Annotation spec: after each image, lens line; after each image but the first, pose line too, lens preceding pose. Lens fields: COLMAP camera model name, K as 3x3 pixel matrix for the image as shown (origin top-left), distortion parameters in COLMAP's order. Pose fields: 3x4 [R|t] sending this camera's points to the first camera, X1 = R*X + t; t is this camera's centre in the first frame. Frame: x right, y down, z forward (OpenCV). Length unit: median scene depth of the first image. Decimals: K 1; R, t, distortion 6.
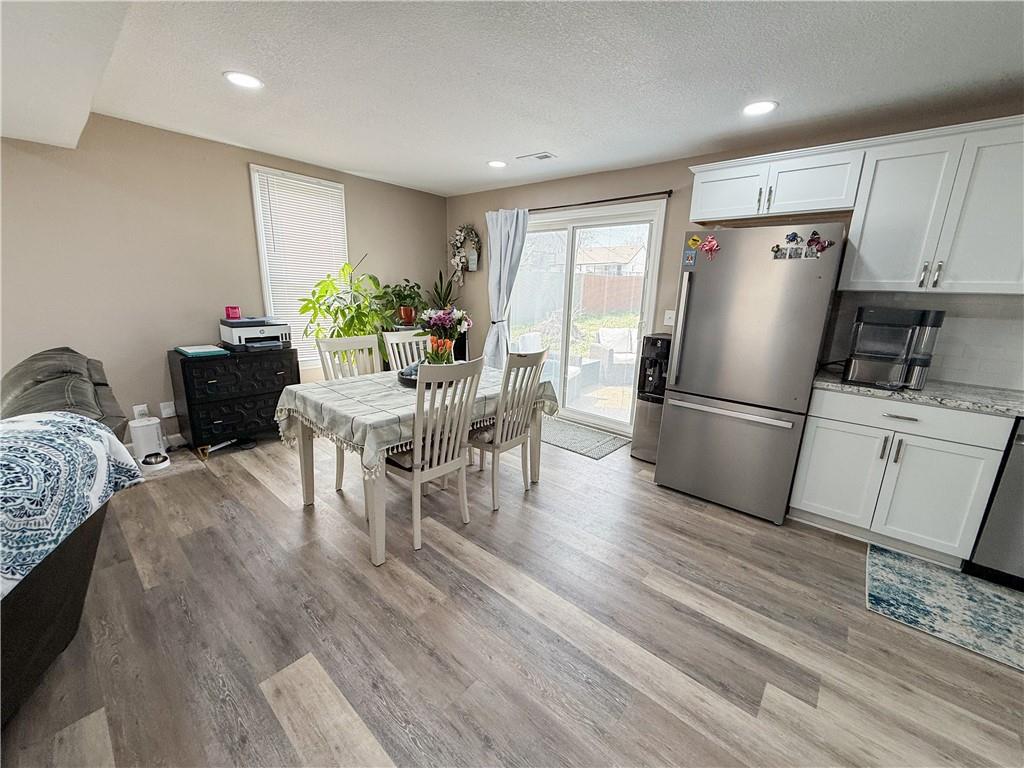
lens RADIAL K [[407.9, 0, 509.8], [0, 407.9, 383.5], [0, 0, 1]] dist [-0.000301, 0.000221]
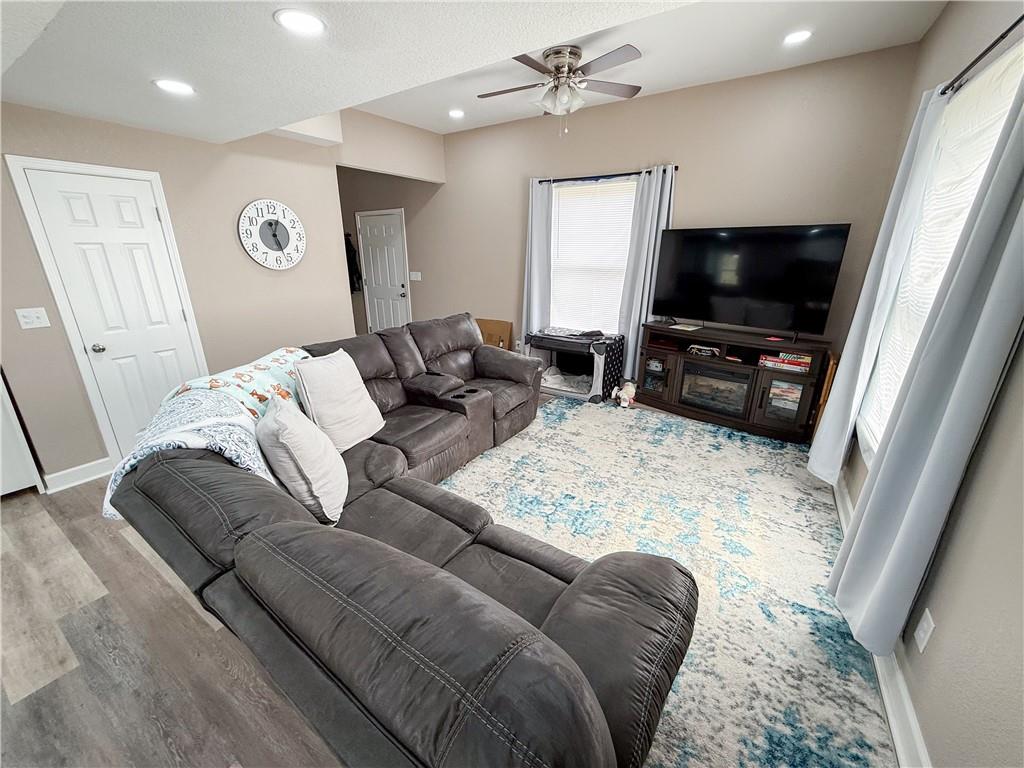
lens RADIAL K [[407.9, 0, 509.8], [0, 407.9, 383.5], [0, 0, 1]] dist [-0.000301, 0.000221]
pose [[-0.989355, 0.014780, -0.144768, -0.993729], [-0.063289, 0.852113, 0.519517, -0.356981], [0.131037, 0.523149, -0.842107, 1.028422]]
